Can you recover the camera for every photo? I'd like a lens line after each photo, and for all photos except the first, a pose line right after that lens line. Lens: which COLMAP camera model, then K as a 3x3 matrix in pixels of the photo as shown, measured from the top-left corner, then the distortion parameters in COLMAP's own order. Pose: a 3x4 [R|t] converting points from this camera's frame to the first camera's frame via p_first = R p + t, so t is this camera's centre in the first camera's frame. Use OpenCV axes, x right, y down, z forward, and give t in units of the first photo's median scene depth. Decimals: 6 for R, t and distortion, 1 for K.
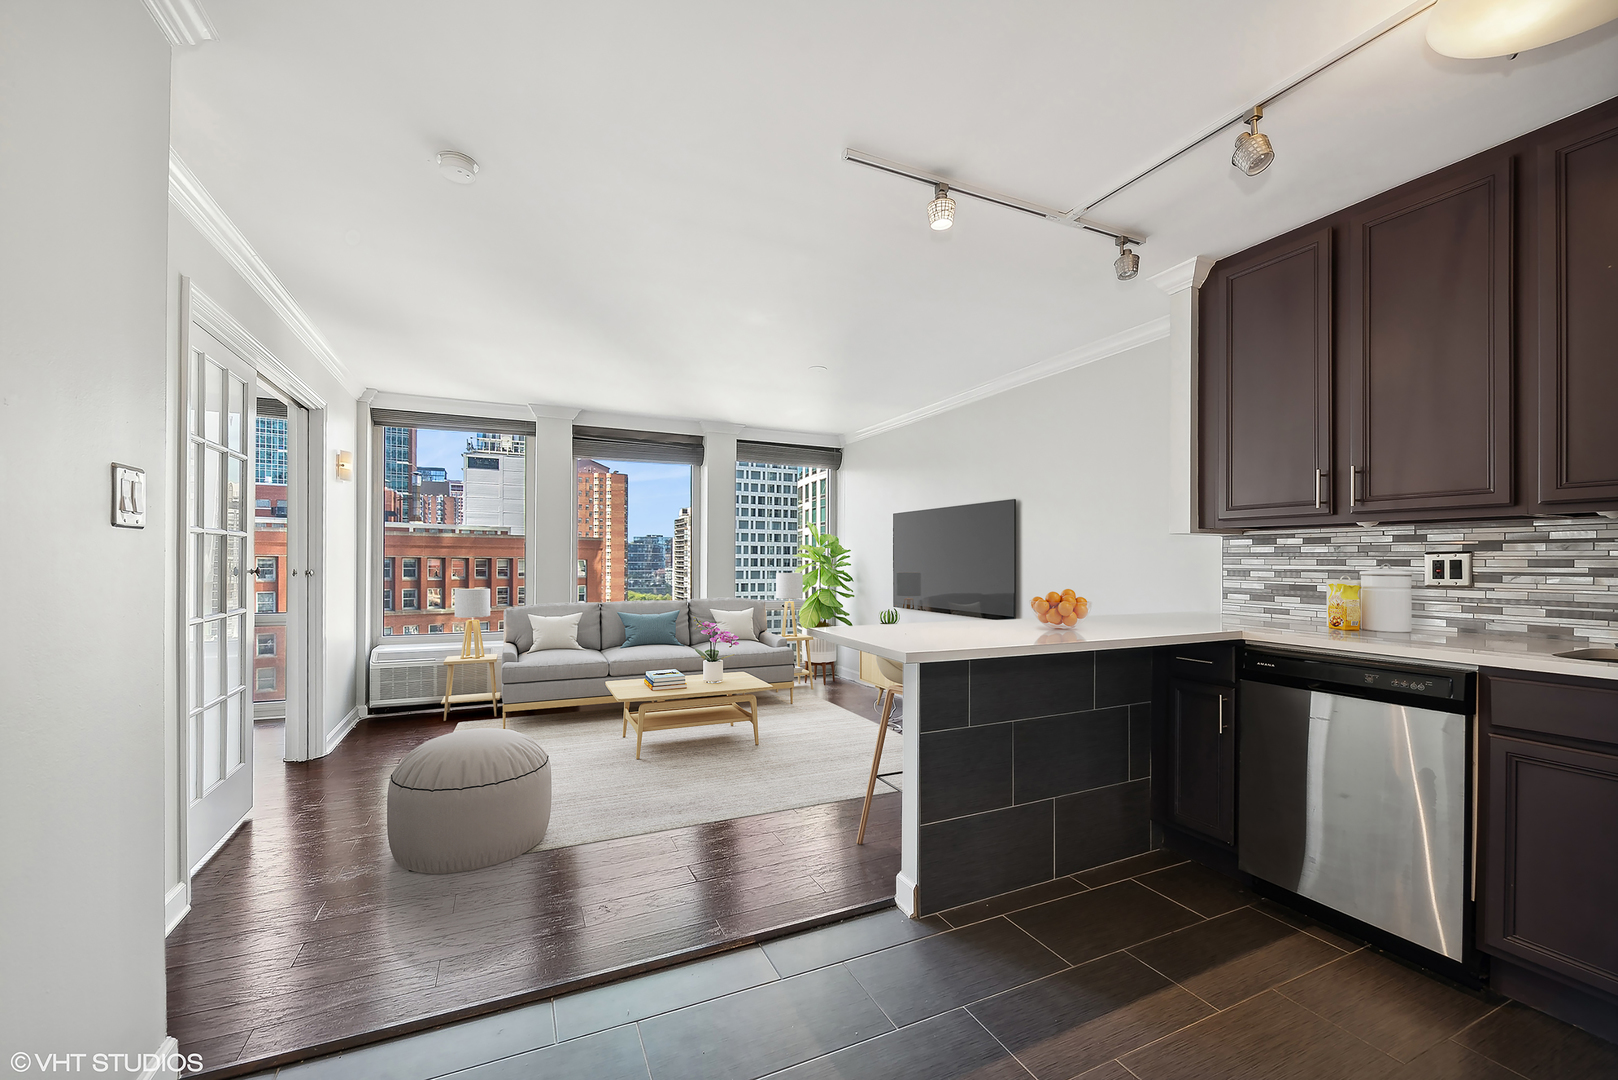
lens RADIAL K [[652.1, 0, 807.9], [0, 652.1, 568.8], [0, 0, 1]] dist [0.001536, -0.000274]
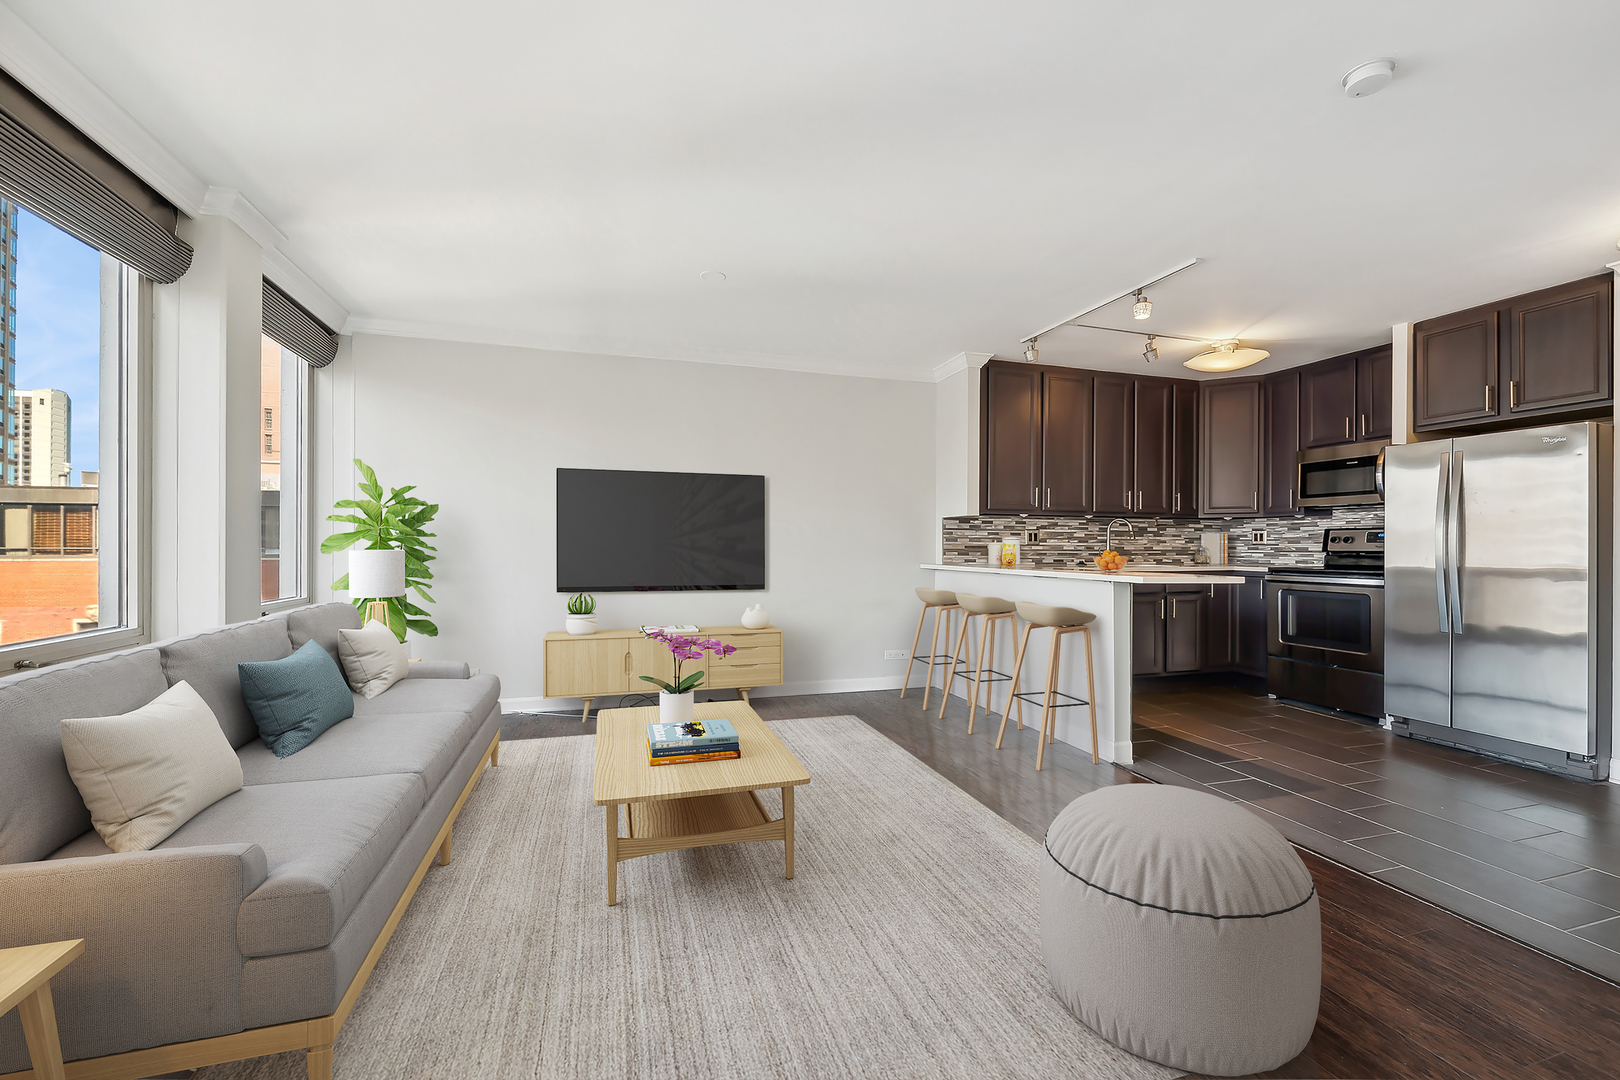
lens RADIAL K [[652.9, 0, 809.8], [0, 652.9, 543.5], [0, 0, 1]] dist [0.001536, -0.000274]
pose [[0.140357, -0.002715, 0.990097, -0.978140], [0.010524, 0.999944, 0.001250, 0.008870], [-0.990045, 0.010245, 0.140378, 1.045893]]
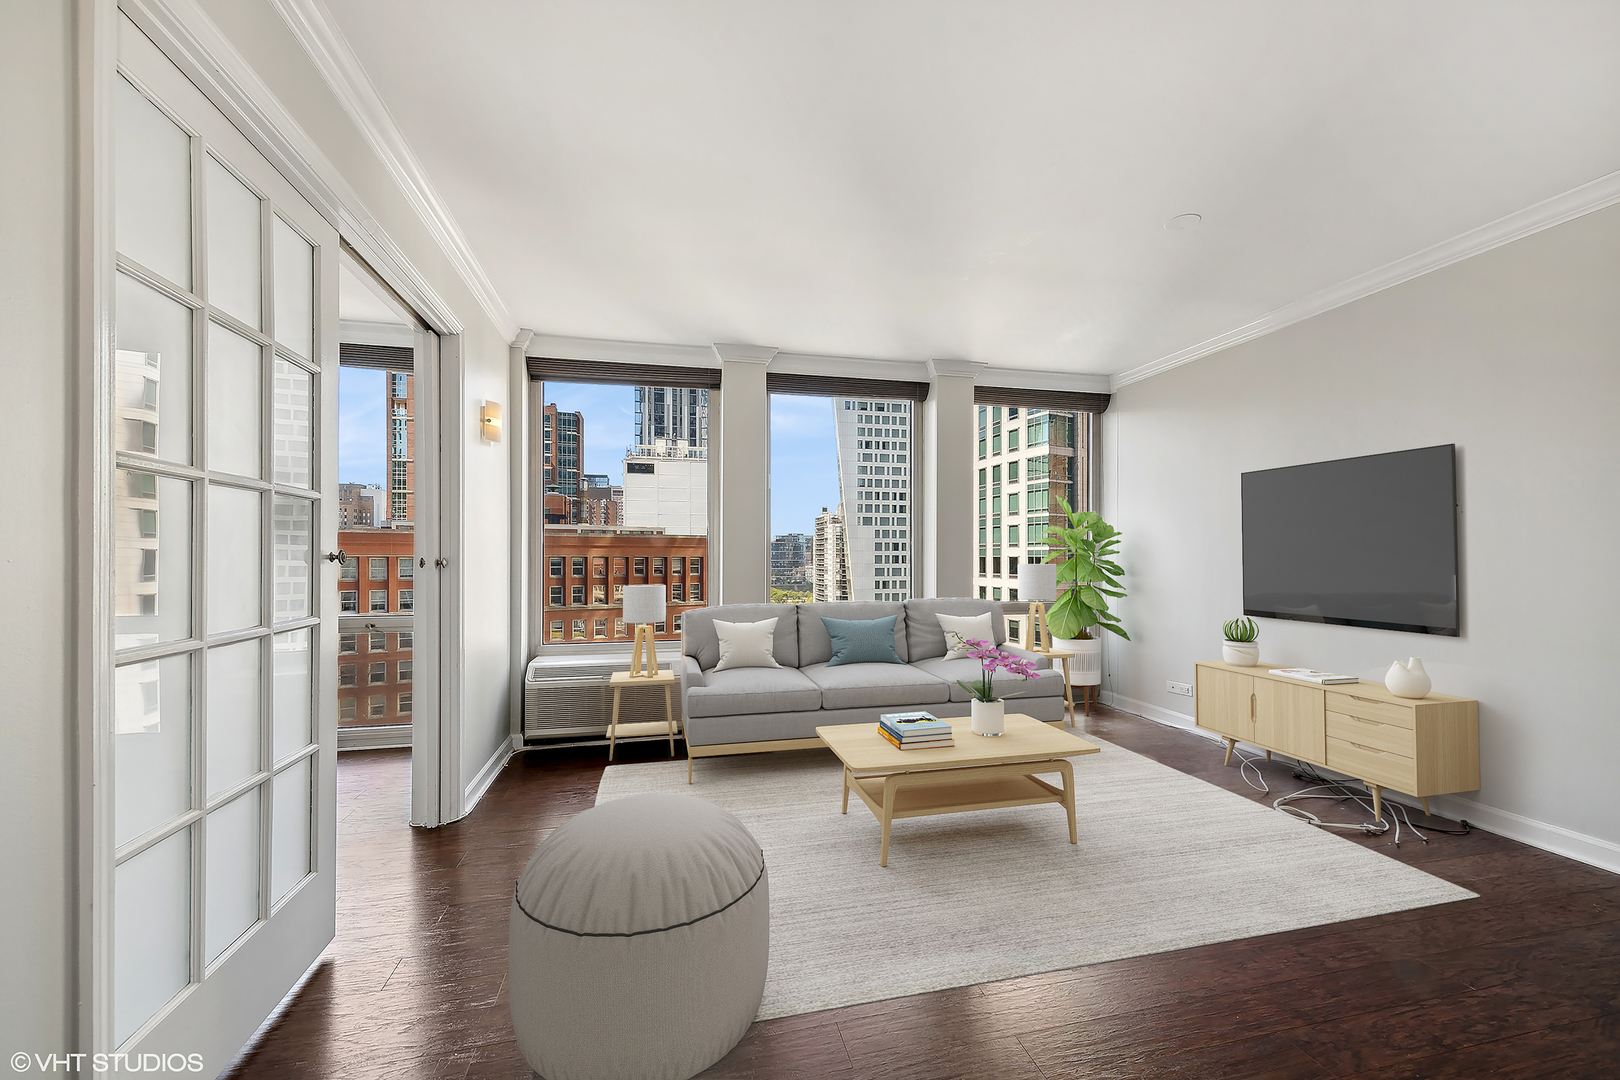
lens RADIAL K [[652.9, 0, 799.8], [0, 652.9, 562.5], [0, 0, 1]] dist [0.001536, -0.000274]
pose [[0.975650, -0.005190, -0.219272, -0.211117], [0.003878, 0.999972, -0.006417, 0.010745], [0.219300, 0.005411, 0.975643, 0.365312]]
